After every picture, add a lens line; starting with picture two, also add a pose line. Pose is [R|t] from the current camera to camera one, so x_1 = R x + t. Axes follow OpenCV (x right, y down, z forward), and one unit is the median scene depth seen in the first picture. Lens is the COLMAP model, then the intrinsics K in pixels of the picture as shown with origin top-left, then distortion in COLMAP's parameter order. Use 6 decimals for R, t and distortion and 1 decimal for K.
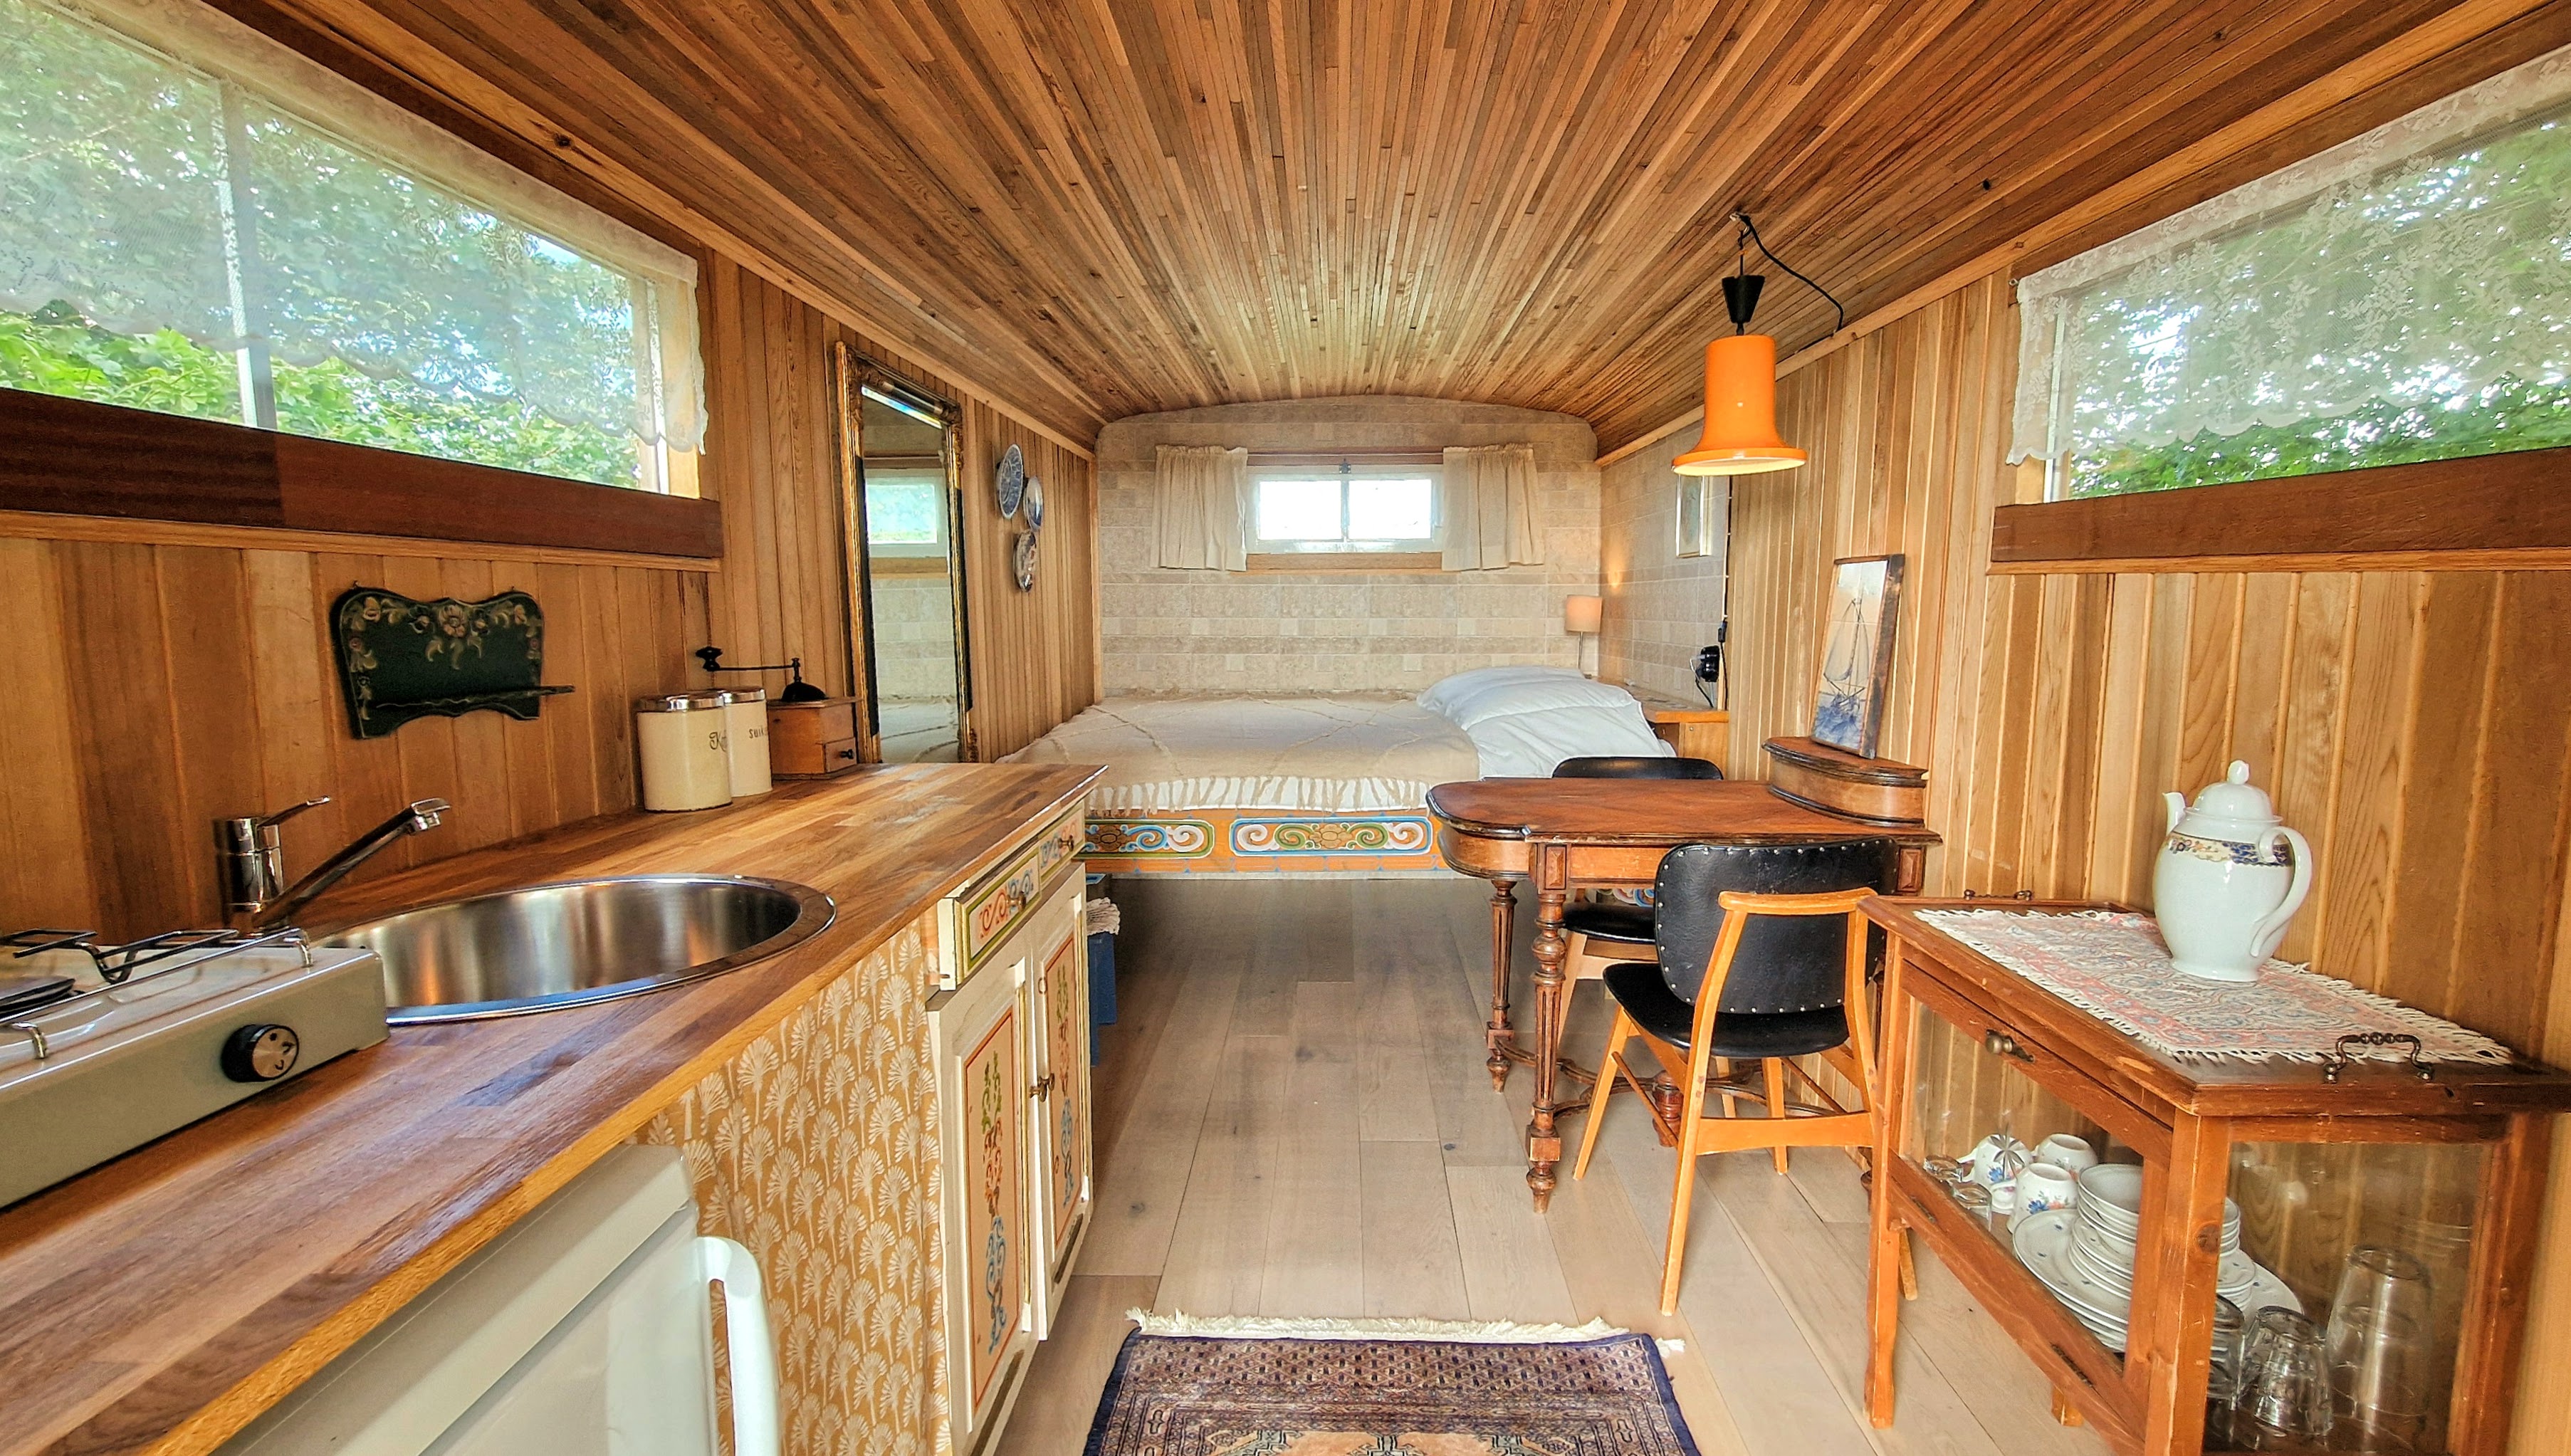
lens RADIAL K [[1208.9, 0, 1285.5], [0, 1208.9, 728.0], [0, 0, 1]] dist [0.001959, 0.000497]
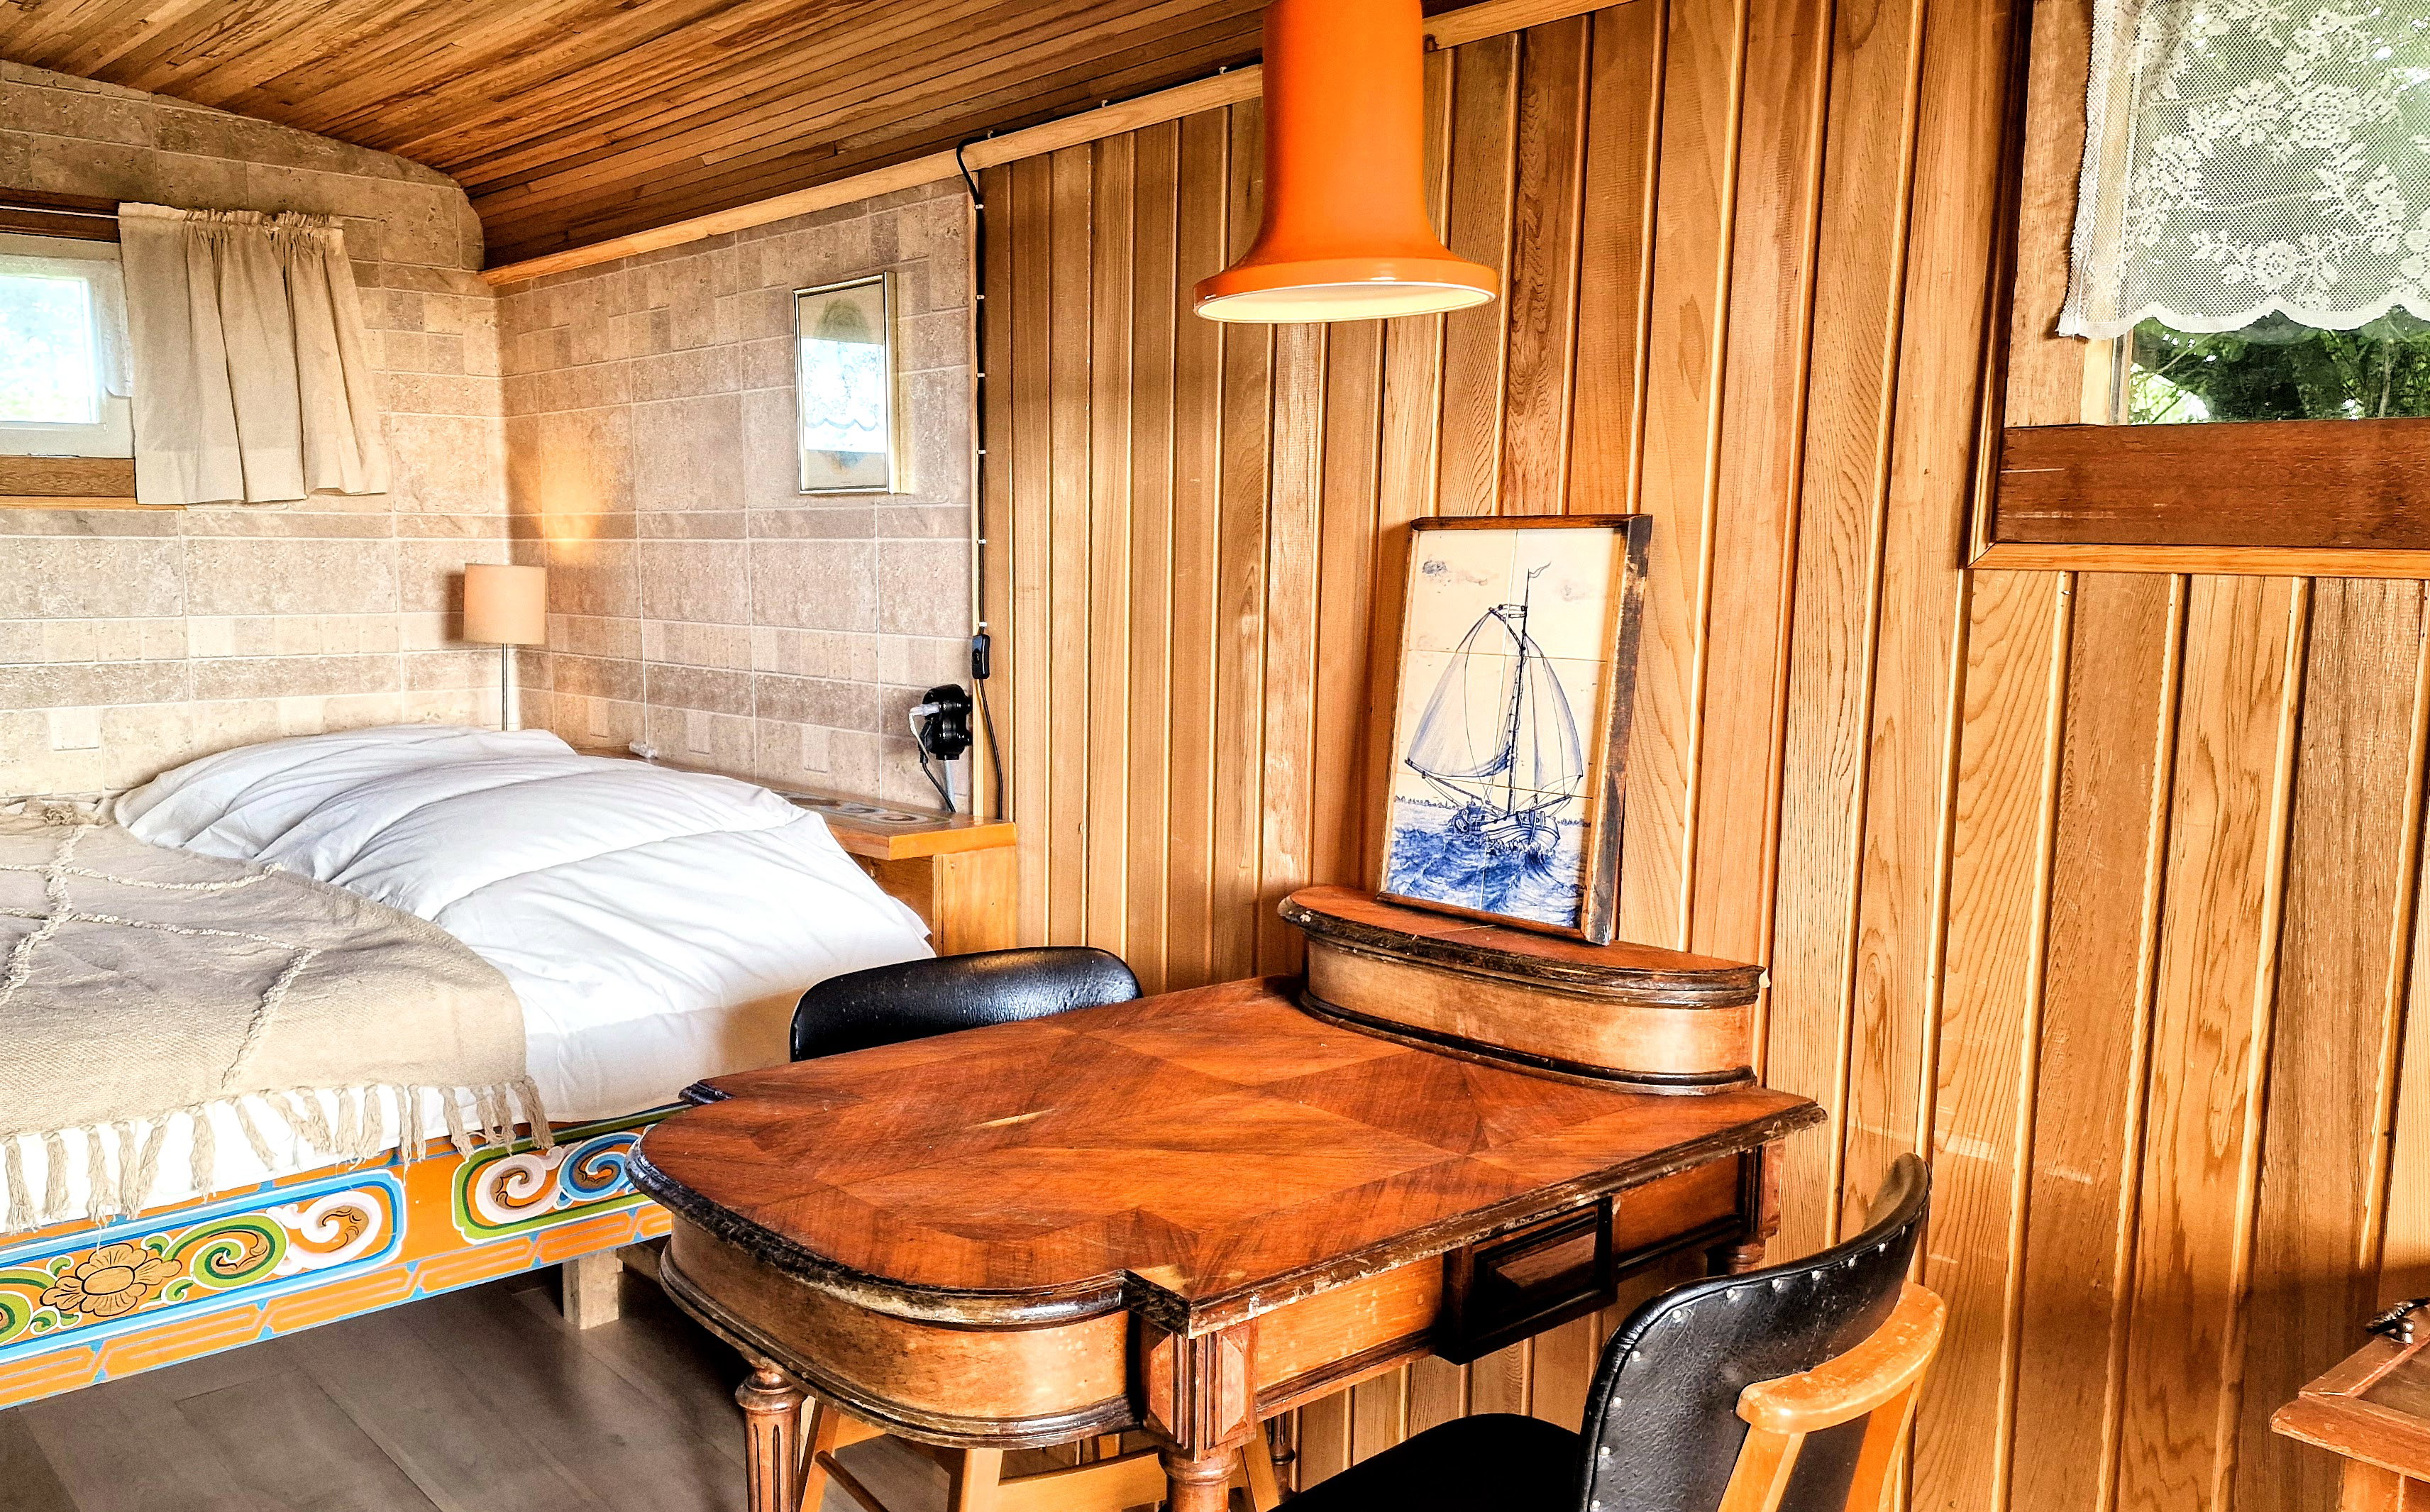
lens RADIAL K [[2022.0, 0, 1207.9], [0, 2022.0, 803.6], [0, 0, 1]] dist [0.050017, -0.004962]
pose [[0.746509, -0.082059, 0.660296, -0.152918], [0.067733, 0.996583, 0.047275, -0.077326], [-0.661919, 0.009432, 0.749516, 0.498326]]
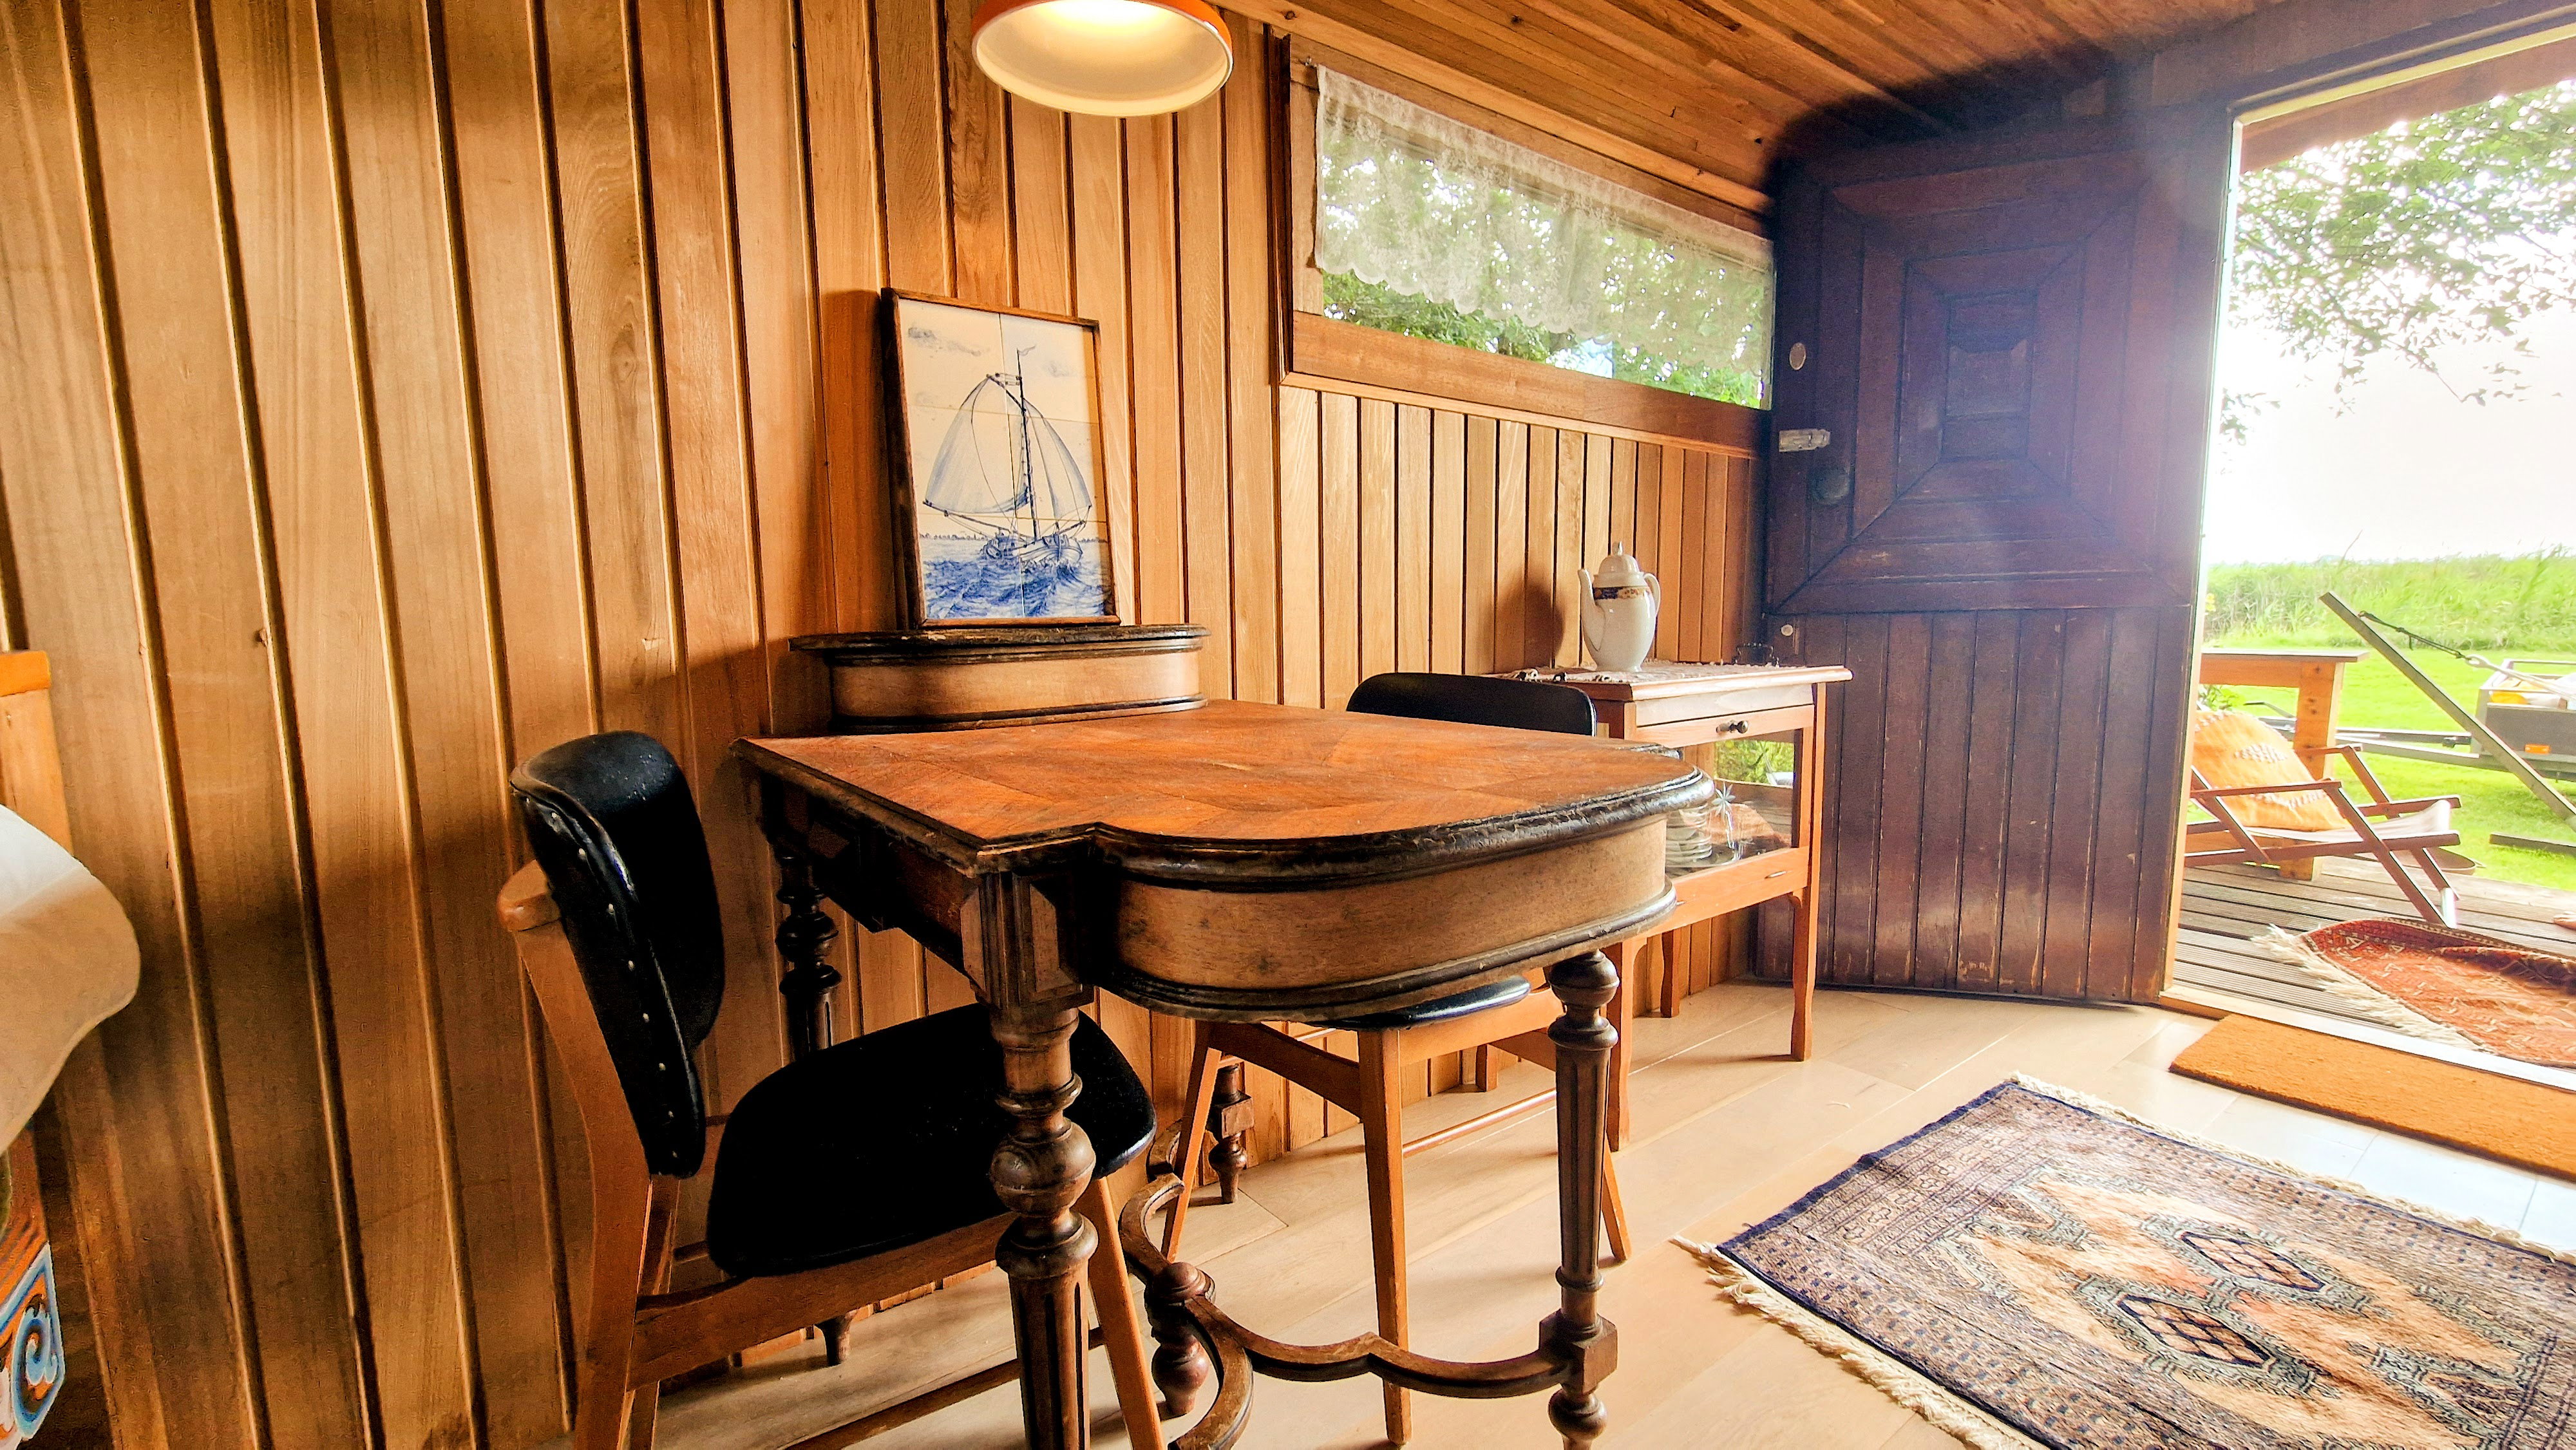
lens RADIAL K [[1054.4, 0, 1288.0], [0, 1054.4, 725.0], [0, 0, 1]] dist [-0.000596, -0.000175]
pose [[-0.630050, -0.075133, 0.772911, -0.036088], [0.108833, 0.976942, 0.183684, -0.018225], [-0.768890, 0.199848, -0.607346, 1.284232]]
